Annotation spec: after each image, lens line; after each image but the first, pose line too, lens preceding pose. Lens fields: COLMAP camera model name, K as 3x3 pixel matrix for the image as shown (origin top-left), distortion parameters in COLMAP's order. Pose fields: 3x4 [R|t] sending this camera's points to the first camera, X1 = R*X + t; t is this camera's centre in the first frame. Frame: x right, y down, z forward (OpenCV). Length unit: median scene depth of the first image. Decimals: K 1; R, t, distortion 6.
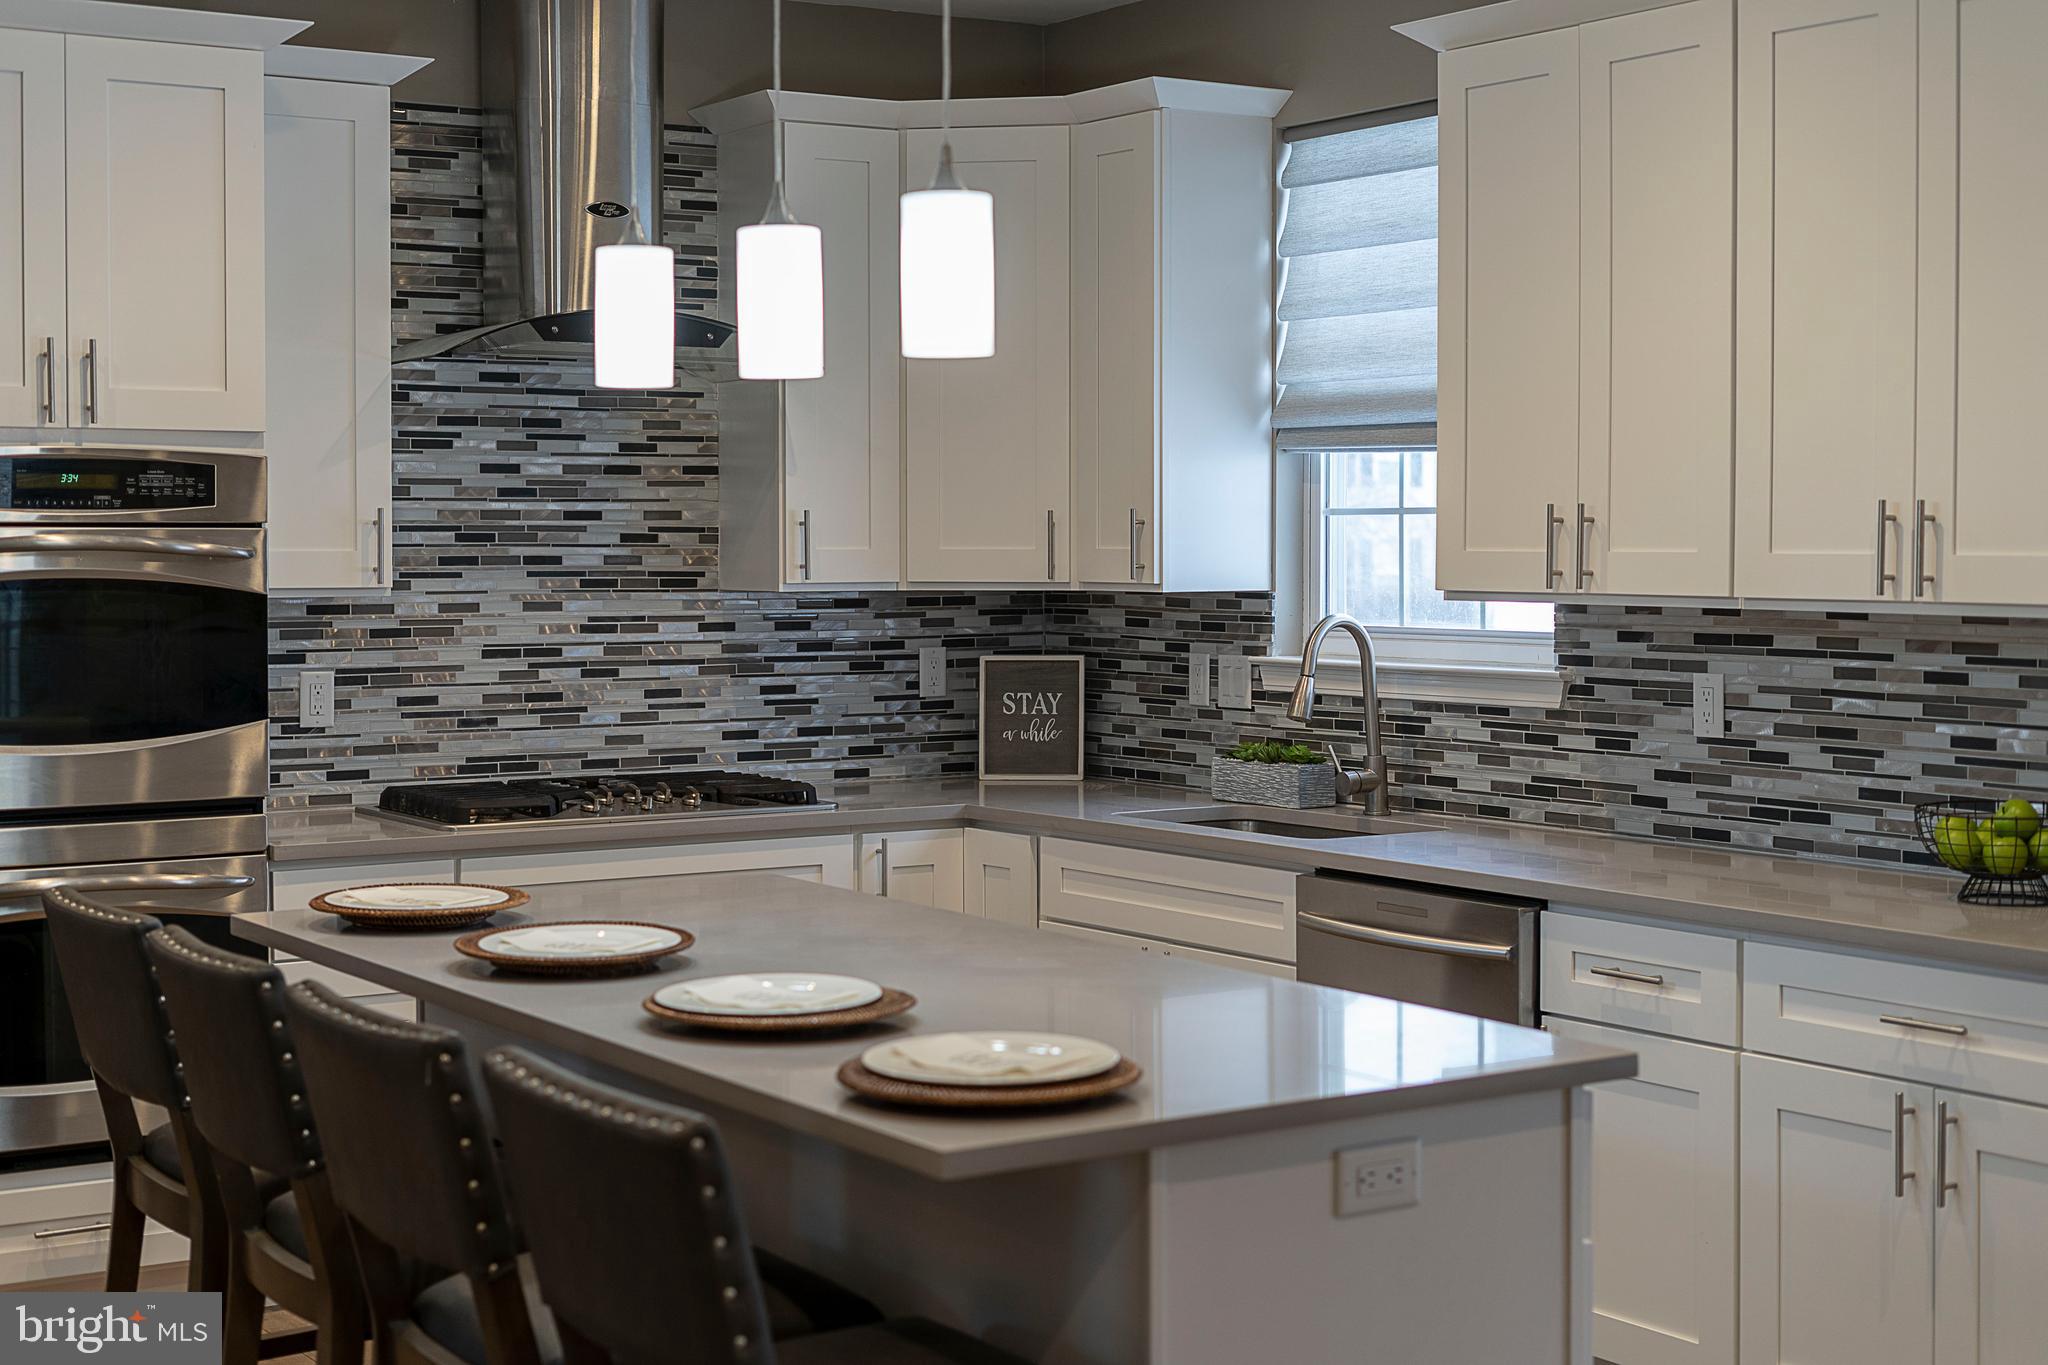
lens RADIAL K [[3038.7, 0, 1096.0], [0, 3038.7, 750.4], [0, 0, 1]] dist [-0.059677, 0.000000]
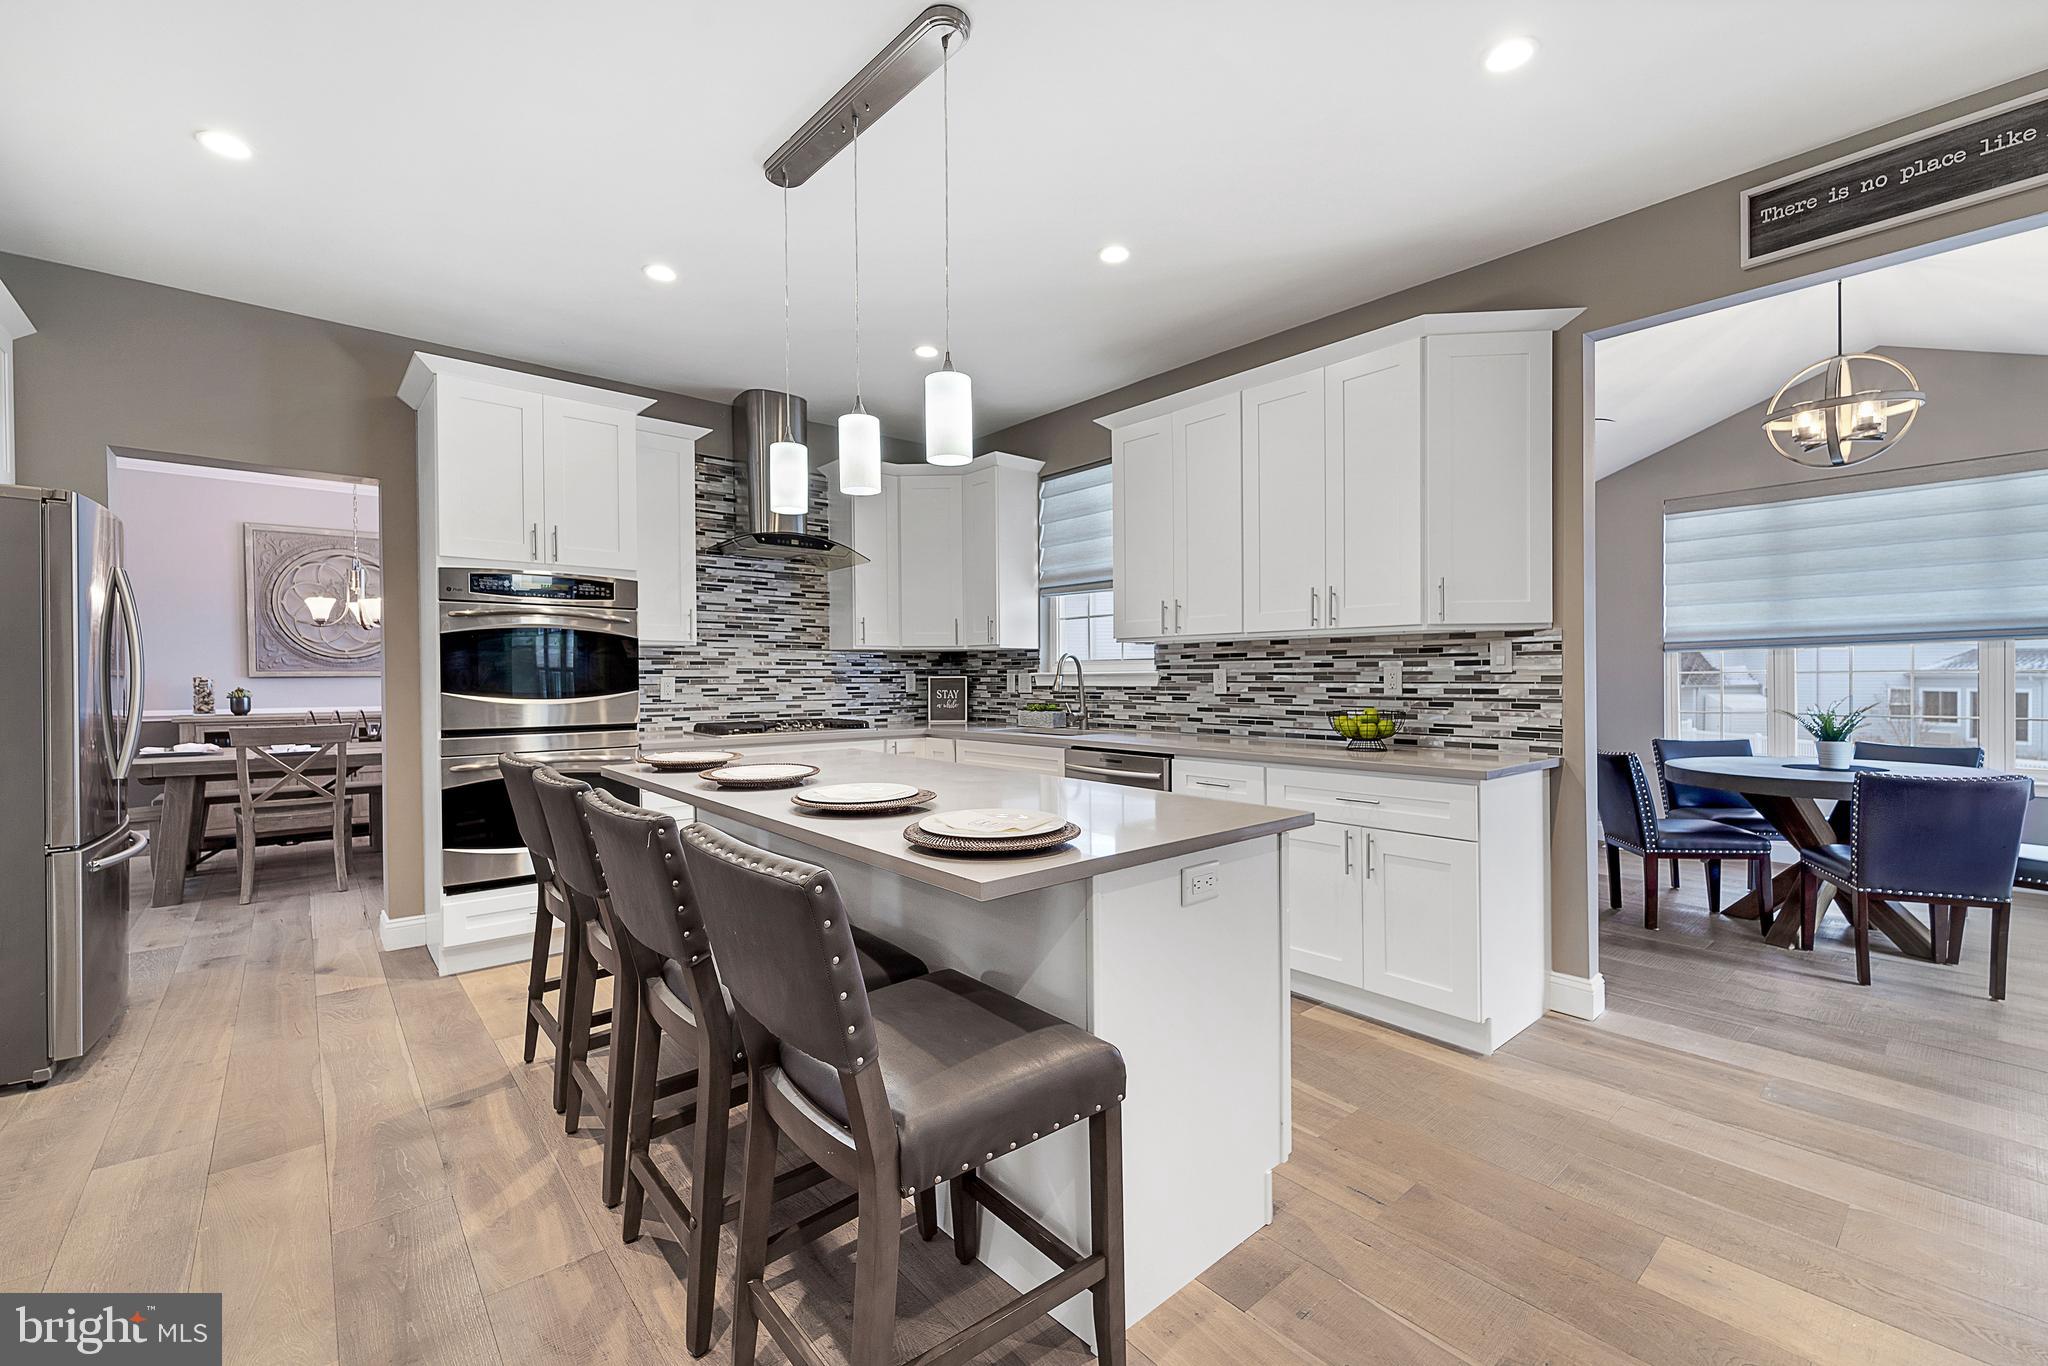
lens RADIAL K [[863.1, 0, 1031.0], [0, 863.1, 718.2], [0, 0, 1]] dist [-0.019994, 0.001321]
pose [[0.994378, -0.012027, 0.105200, -0.036117], [0.014260, 0.999688, -0.020492, 0.029340], [-0.104921, 0.021877, 0.994240, 0.285097]]
